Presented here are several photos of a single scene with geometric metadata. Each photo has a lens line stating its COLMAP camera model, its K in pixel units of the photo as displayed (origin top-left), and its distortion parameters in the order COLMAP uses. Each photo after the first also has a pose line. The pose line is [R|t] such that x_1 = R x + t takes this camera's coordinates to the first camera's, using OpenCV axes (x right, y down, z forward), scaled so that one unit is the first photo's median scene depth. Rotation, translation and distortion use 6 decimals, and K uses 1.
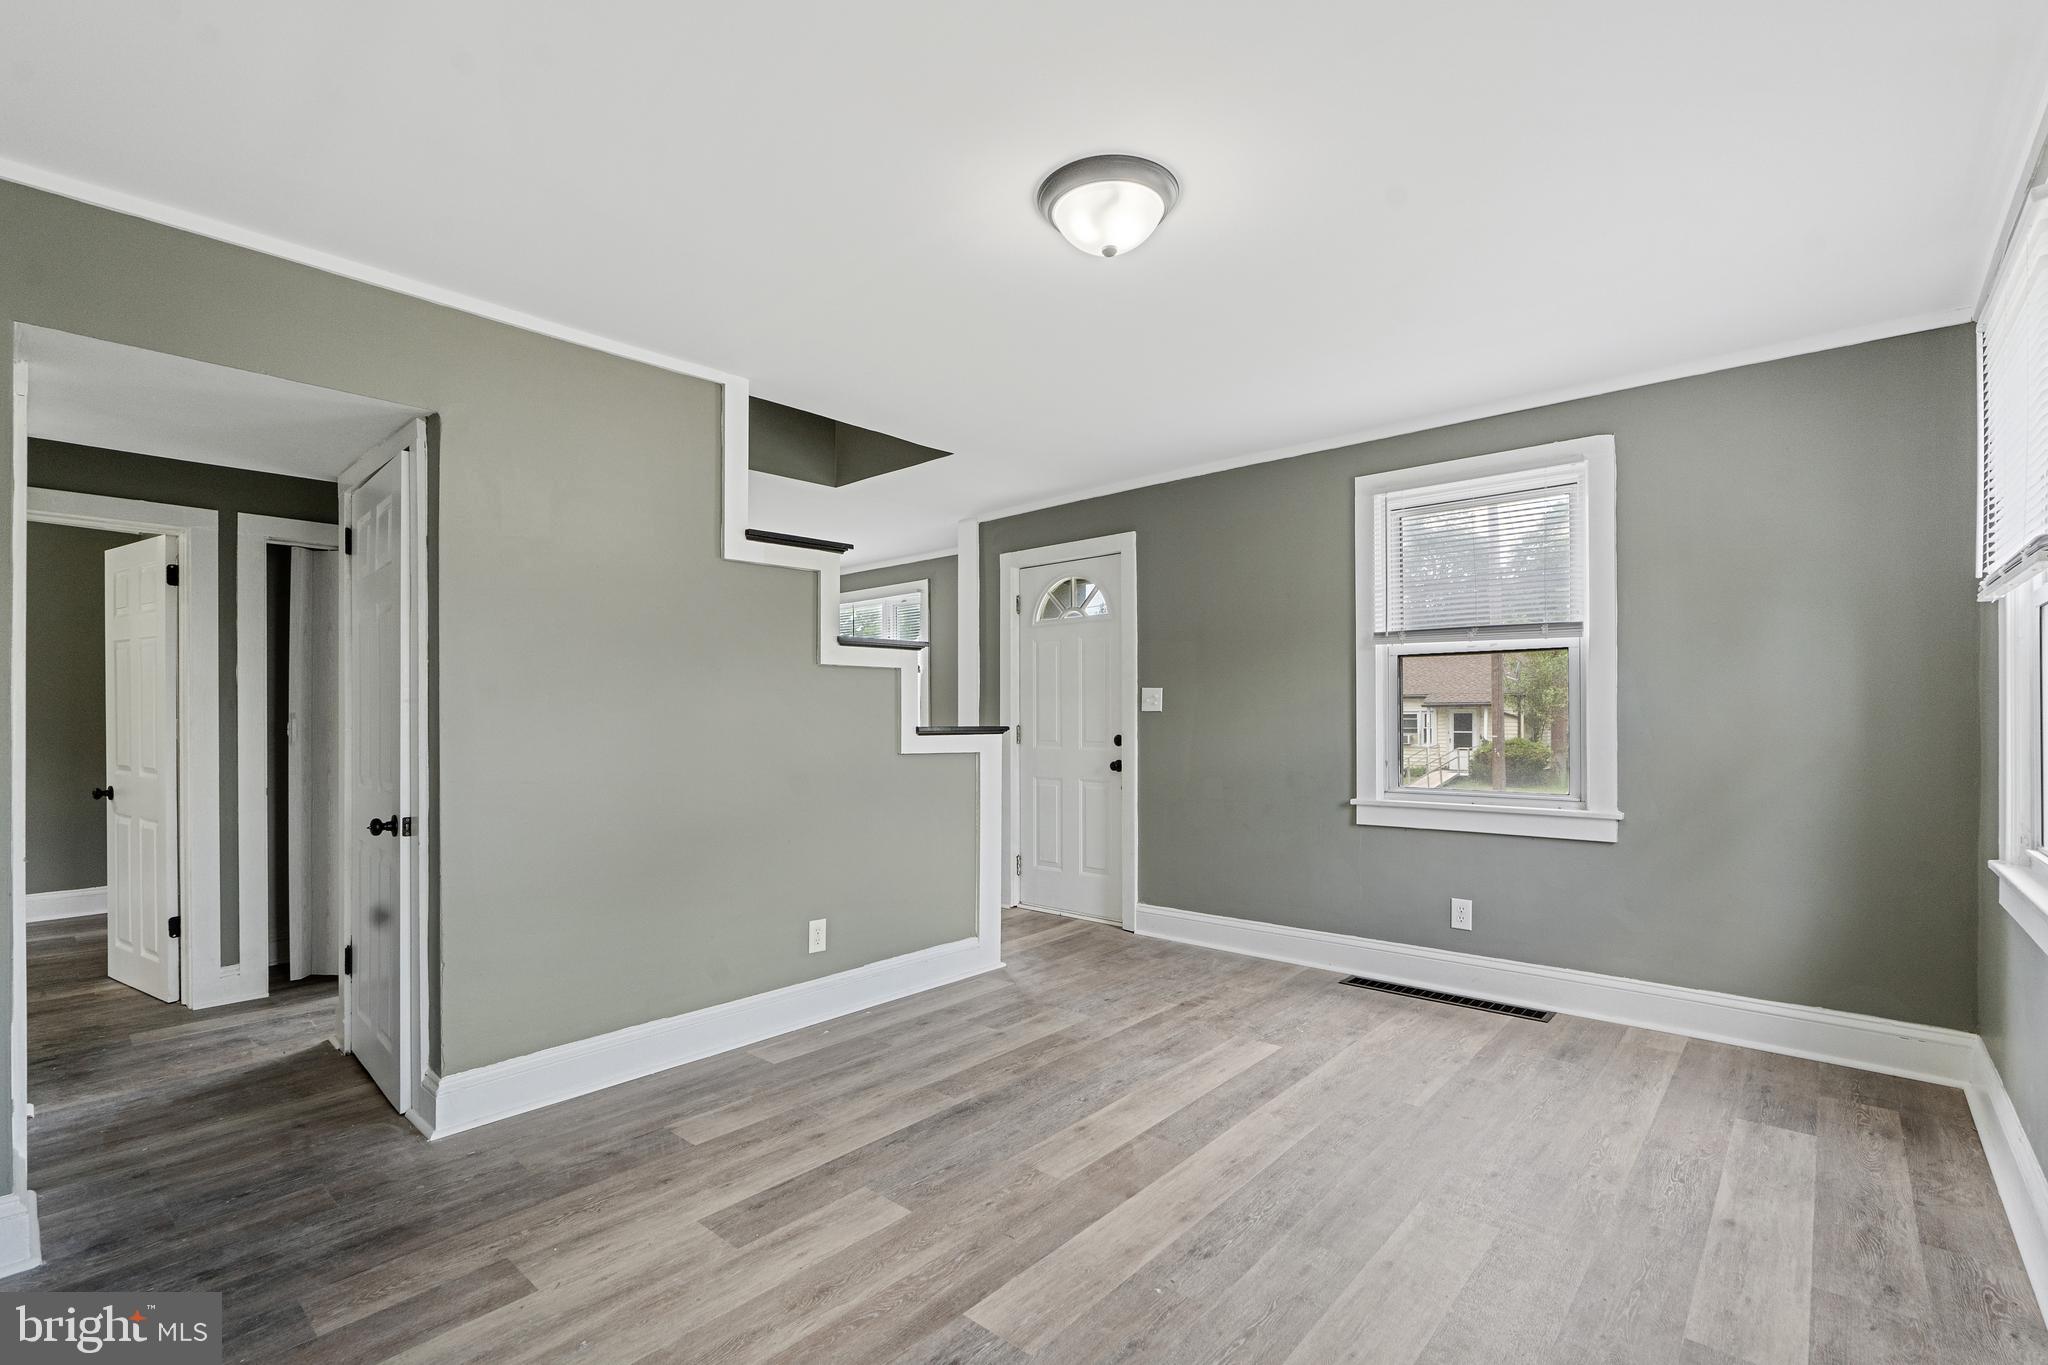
lens RADIAL K [[937.1, 0, 1023.4], [0, 937.1, 695.7], [0, 0, 1]] dist [-0.003881, 0.000163]
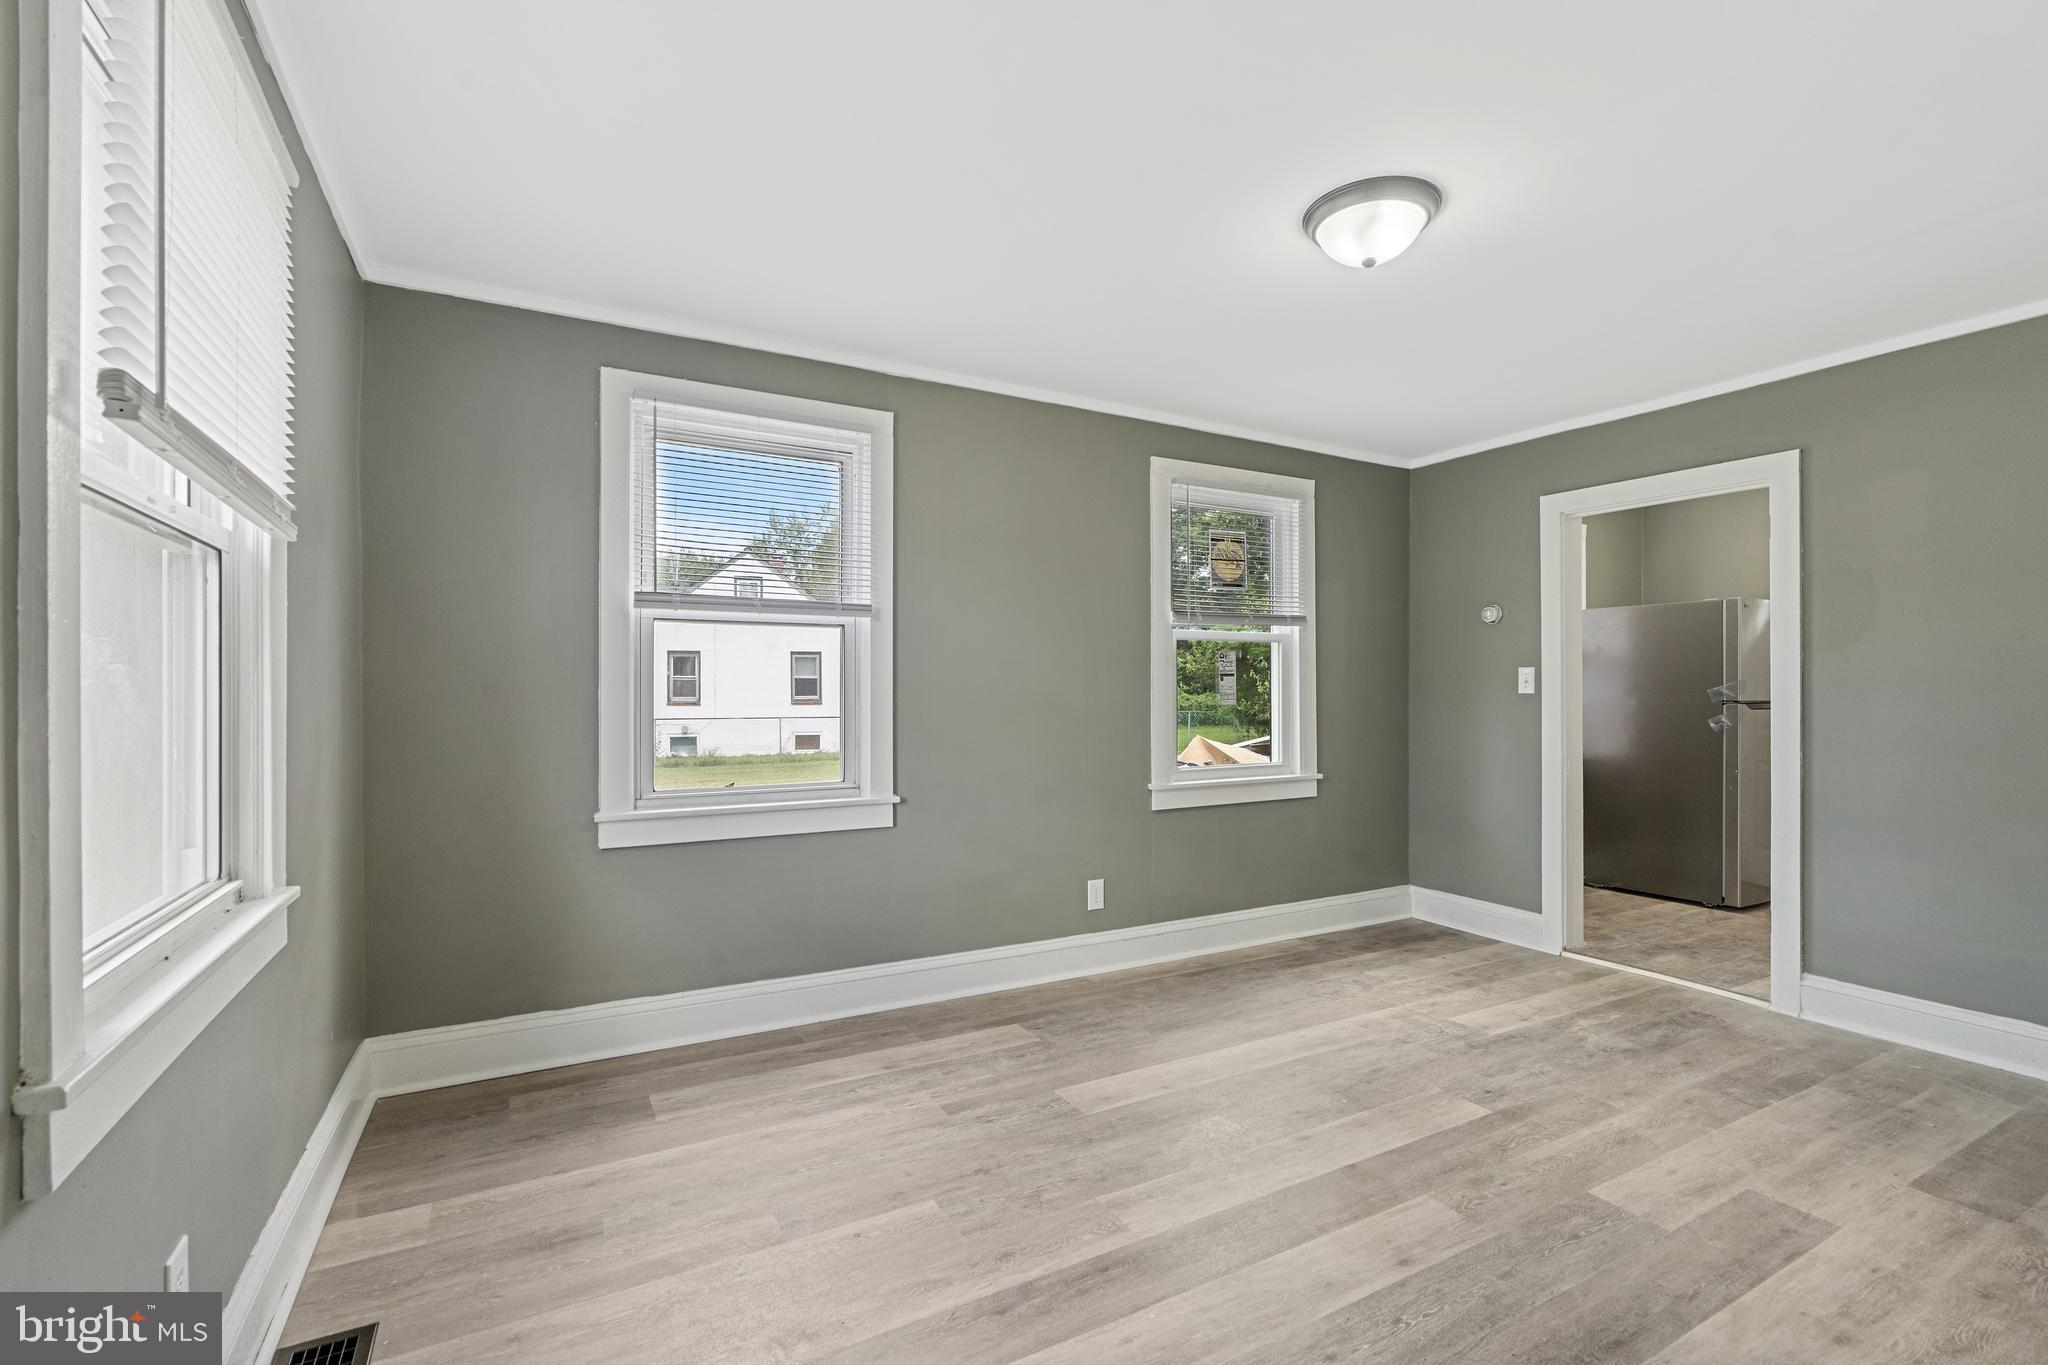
lens RADIAL K [[937.1, 0, 1023.4], [0, 937.1, 695.7], [0, 0, 1]] dist [-0.003881, 0.000163]
pose [[-0.948687, 0.001362, 0.316213, 0.127332], [-0.004095, 0.999854, -0.016593, 0.042444], [-0.316190, -0.017036, -0.948543, 2.033285]]
